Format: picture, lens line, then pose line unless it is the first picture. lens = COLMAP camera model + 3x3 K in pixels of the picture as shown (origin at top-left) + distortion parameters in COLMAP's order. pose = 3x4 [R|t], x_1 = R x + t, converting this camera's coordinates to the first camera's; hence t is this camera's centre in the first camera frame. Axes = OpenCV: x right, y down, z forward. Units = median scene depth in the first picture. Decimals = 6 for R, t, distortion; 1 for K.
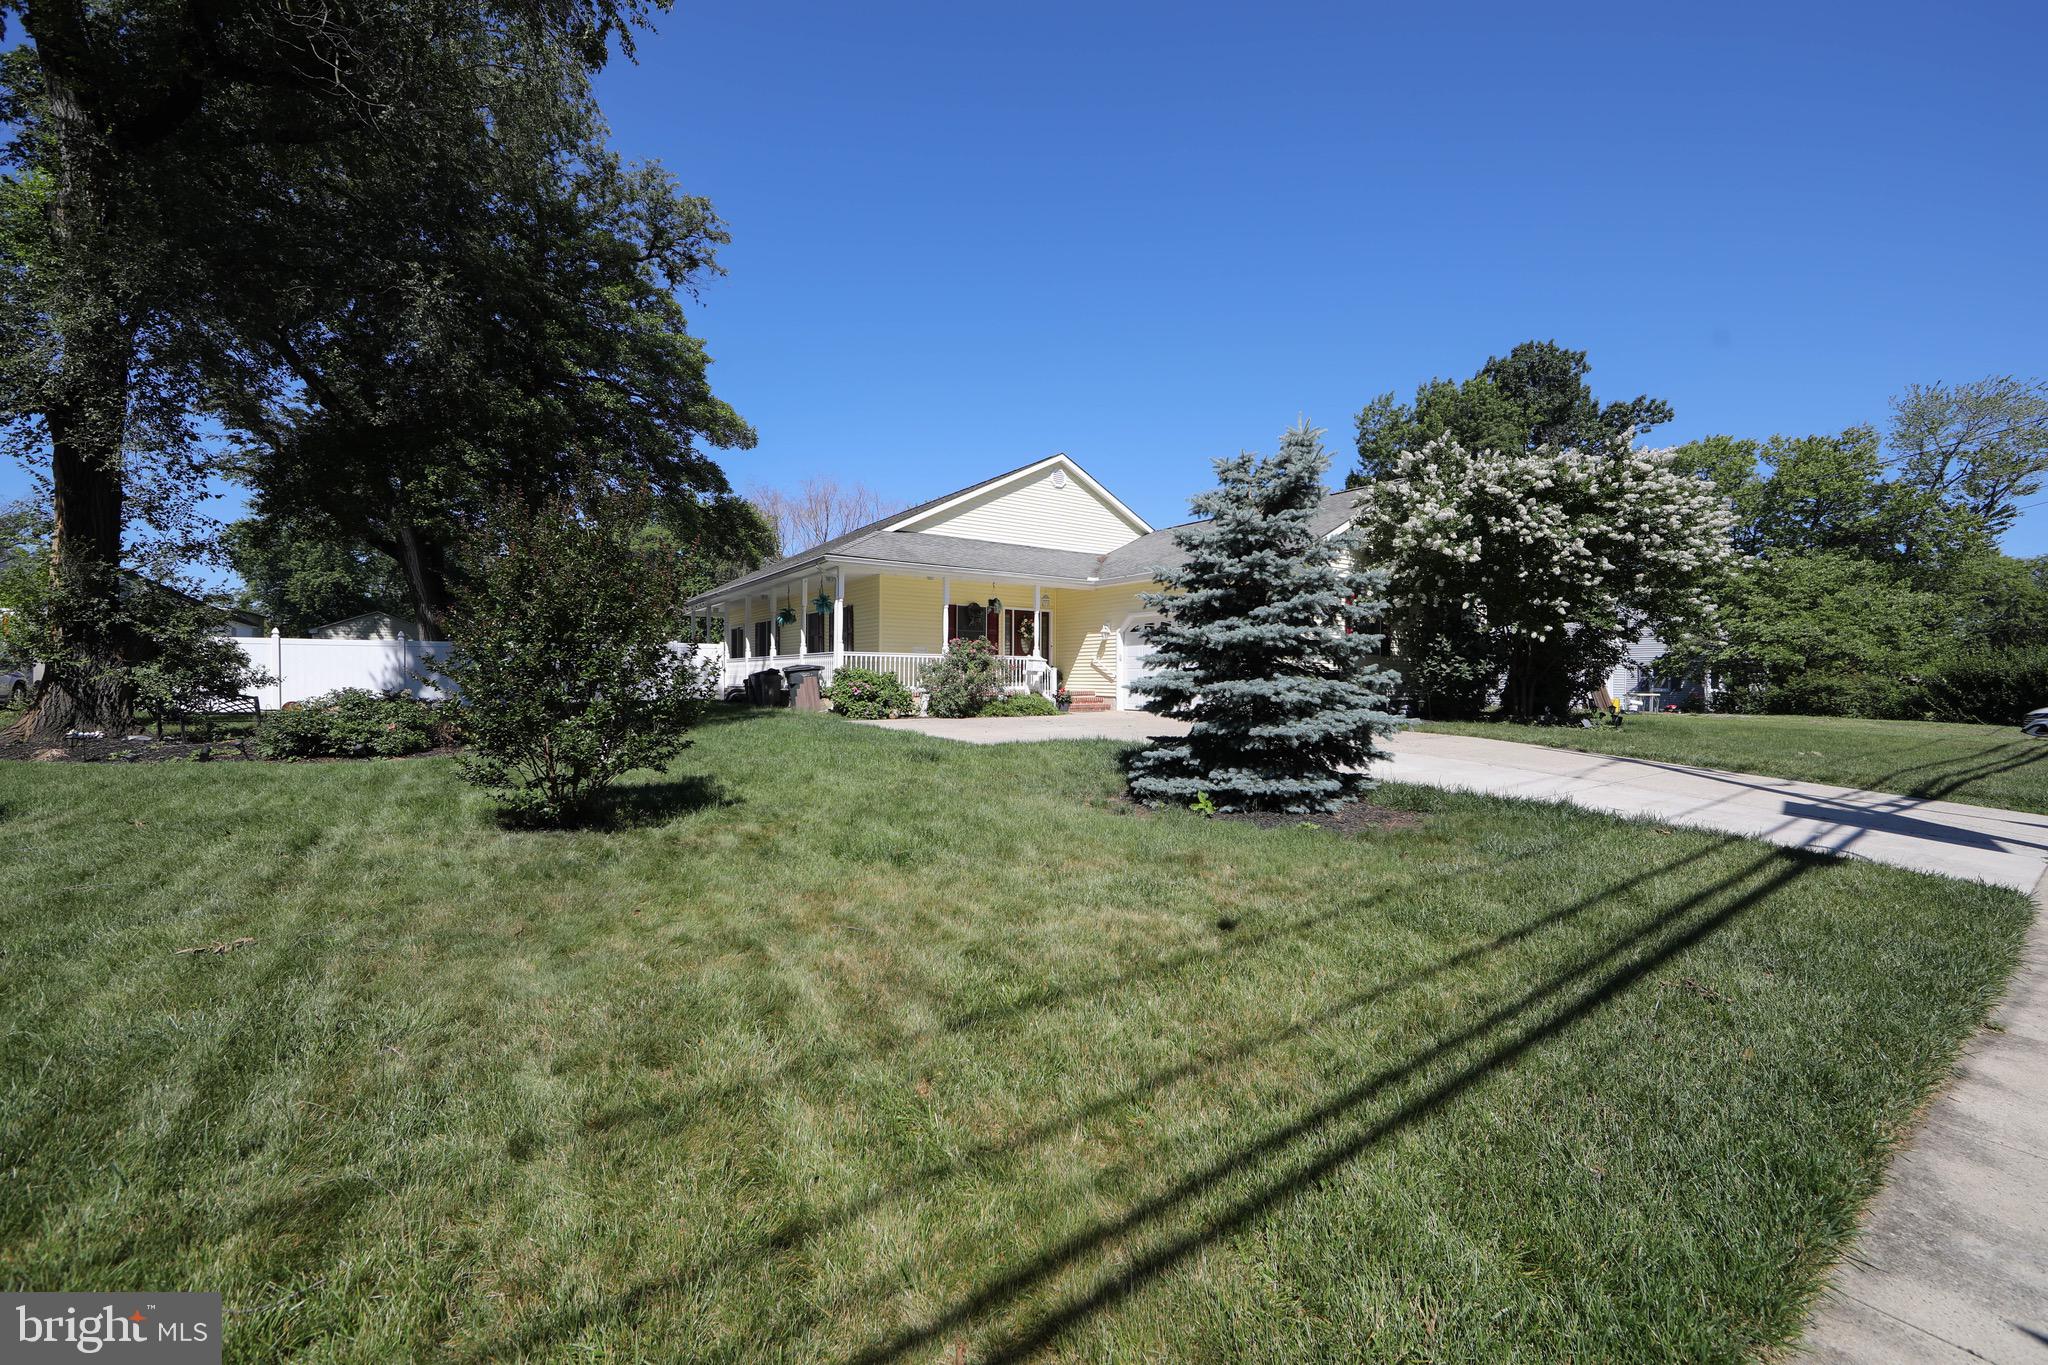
lens RADIAL K [[829.0, 0, 1020.9], [0, 829.0, 682.8], [0, 0, 1]] dist [0.000717, 0.000337]
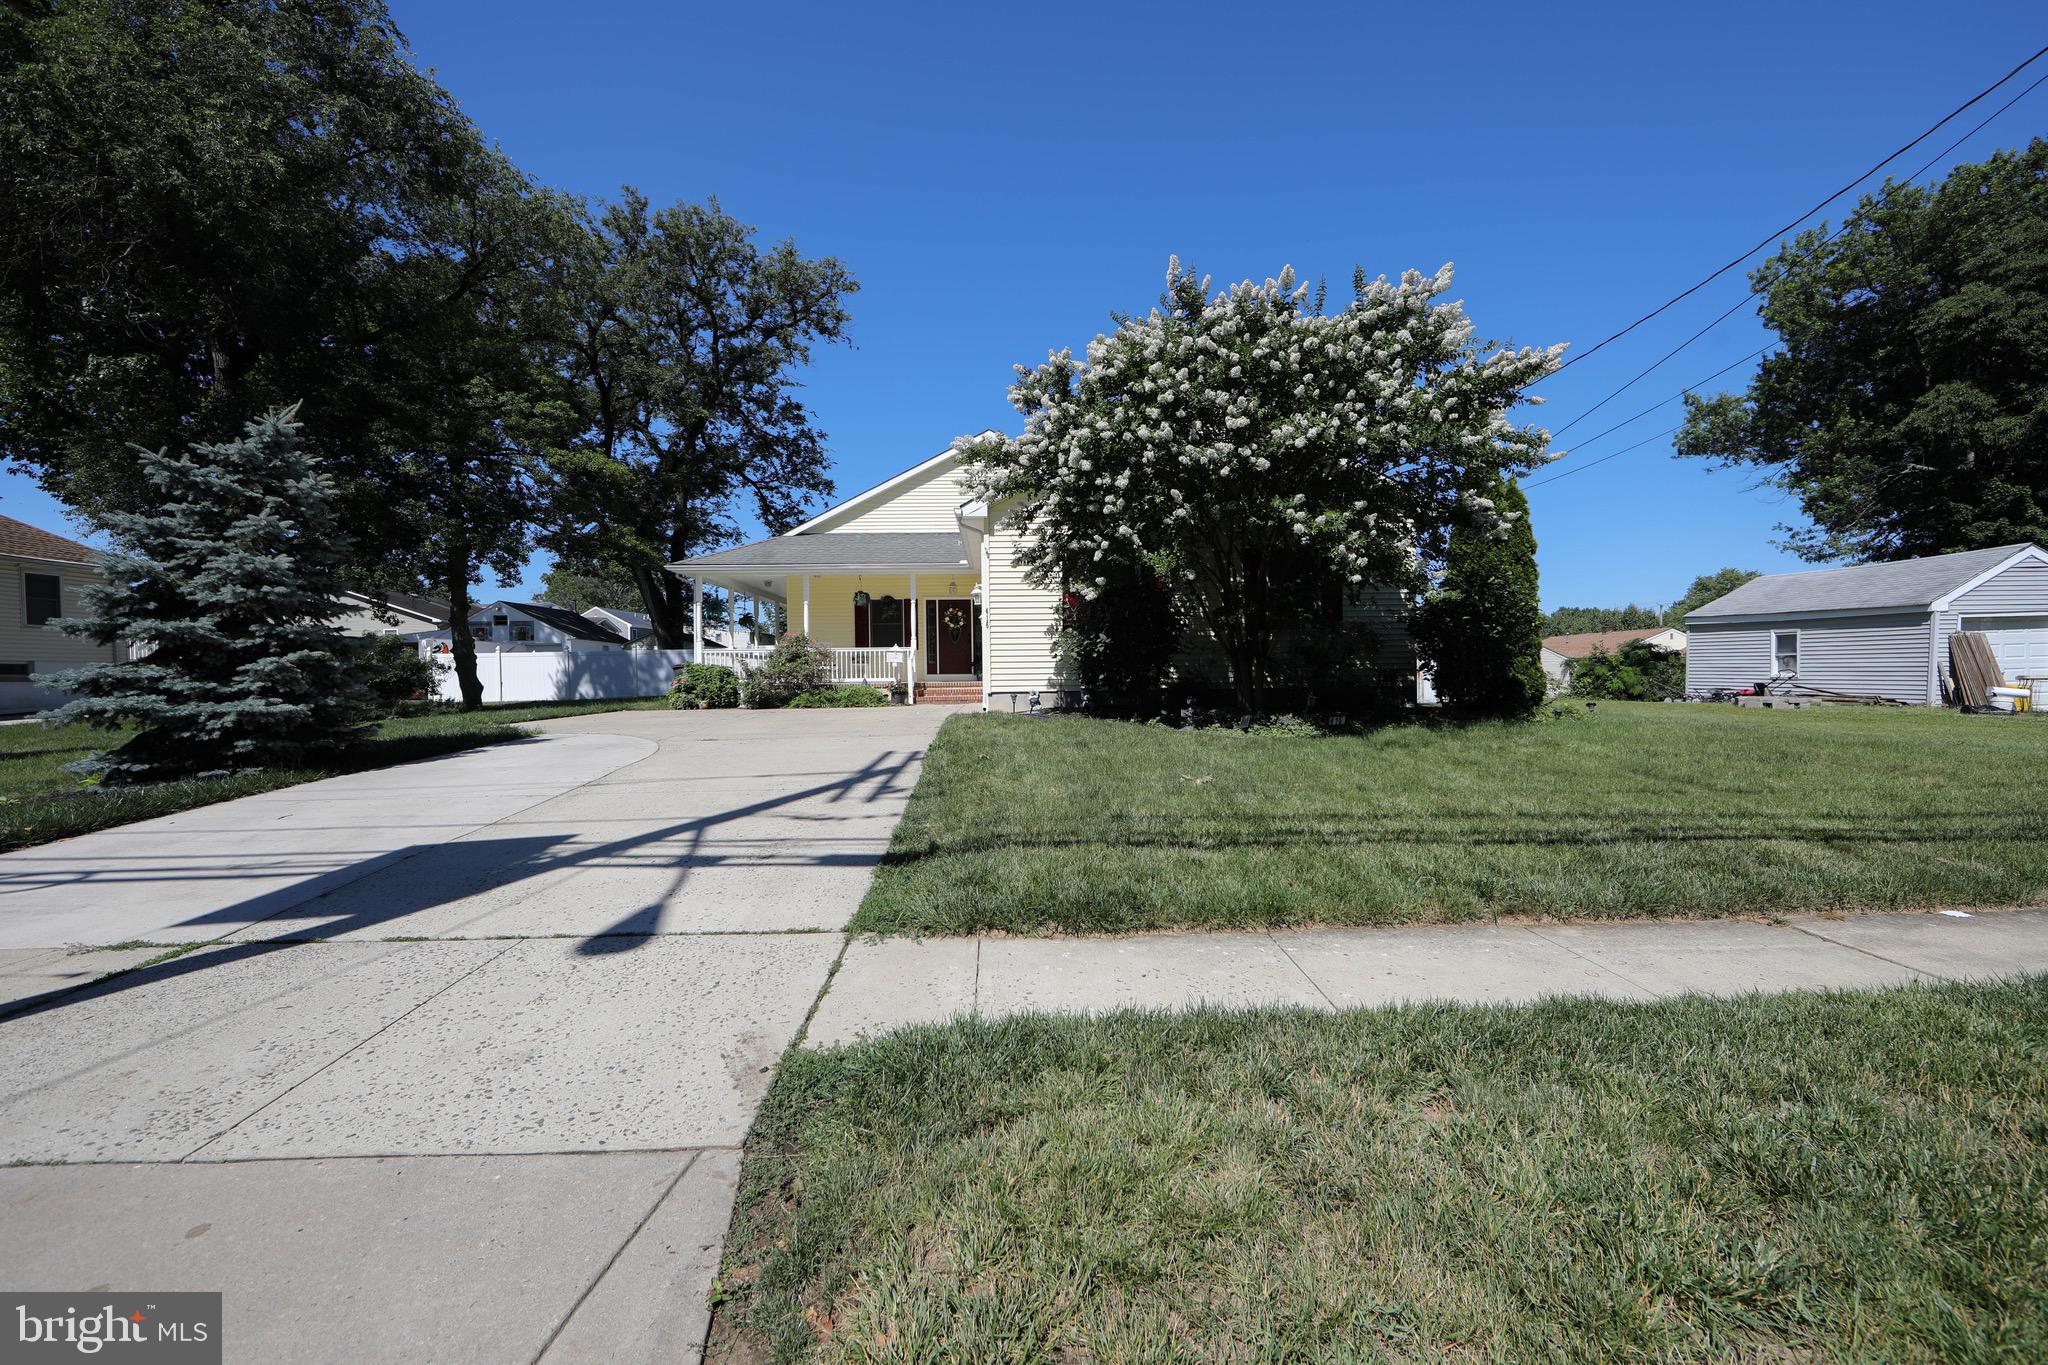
lens RADIAL K [[829.0, 0, 1057.3], [0, 829.0, 688.5], [0, 0, 1]] dist [0.000717, 0.000337]
pose [[0.841653, -0.007625, -0.539964, 0.733332], [0.014348, 0.999863, 0.008244, 0.012456], [0.539827, -0.014686, 0.841648, 0.285863]]
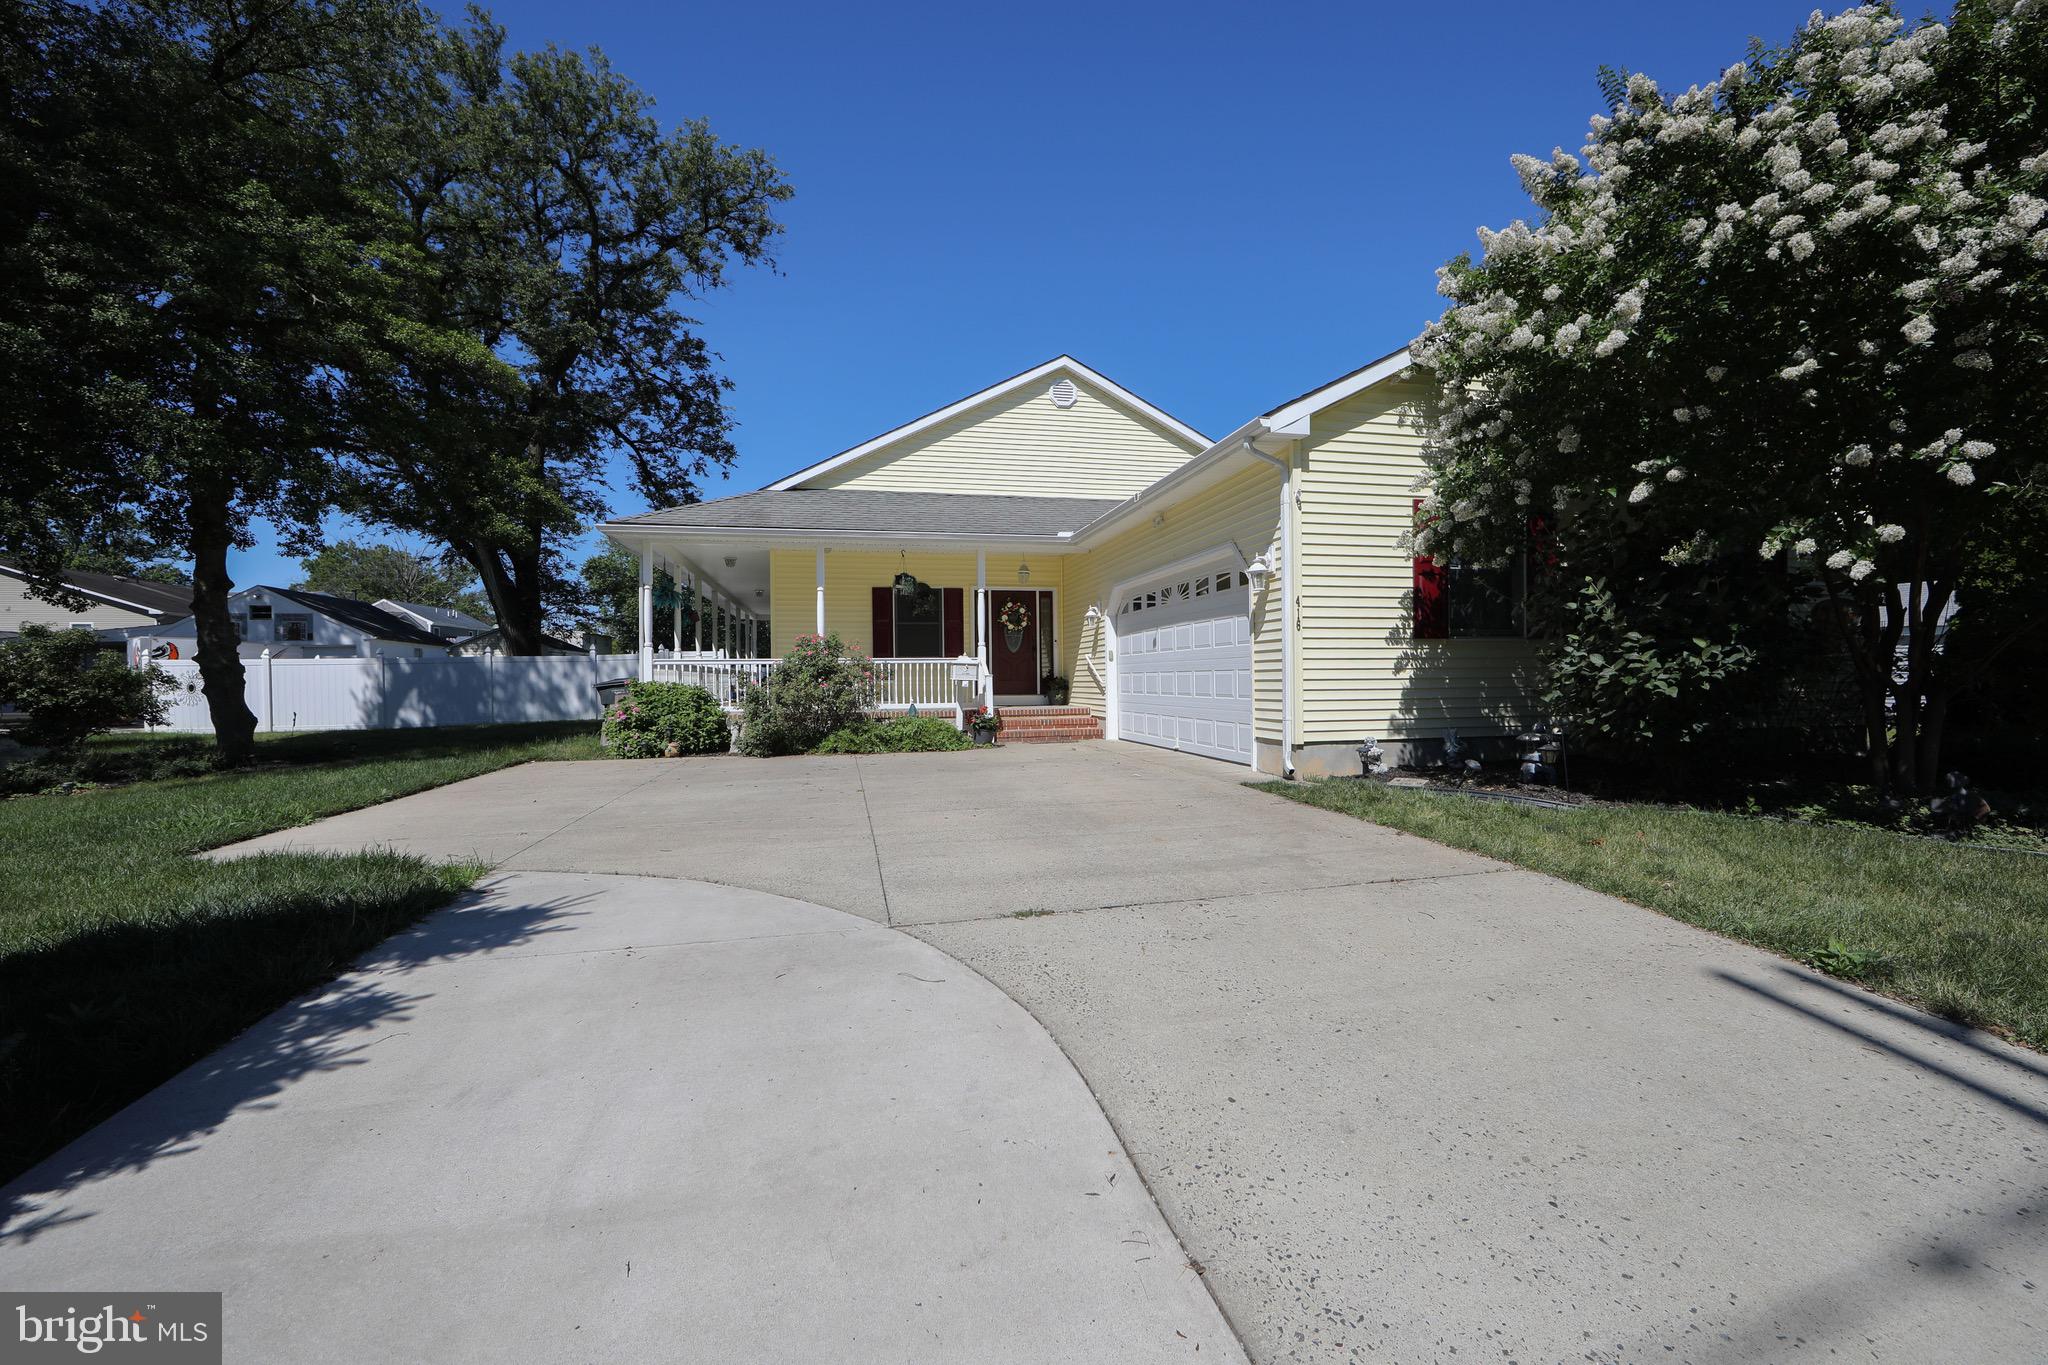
lens RADIAL K [[829.0, 0, 1028.3], [0, 829.0, 686.8], [0, 0, 1]] dist [0.000717, 0.000337]
pose [[0.921669, -0.011347, -0.387811, 0.330023], [0.012948, 0.999915, 0.001516, -0.009361], [0.387761, -0.006418, 0.921738, 0.428078]]
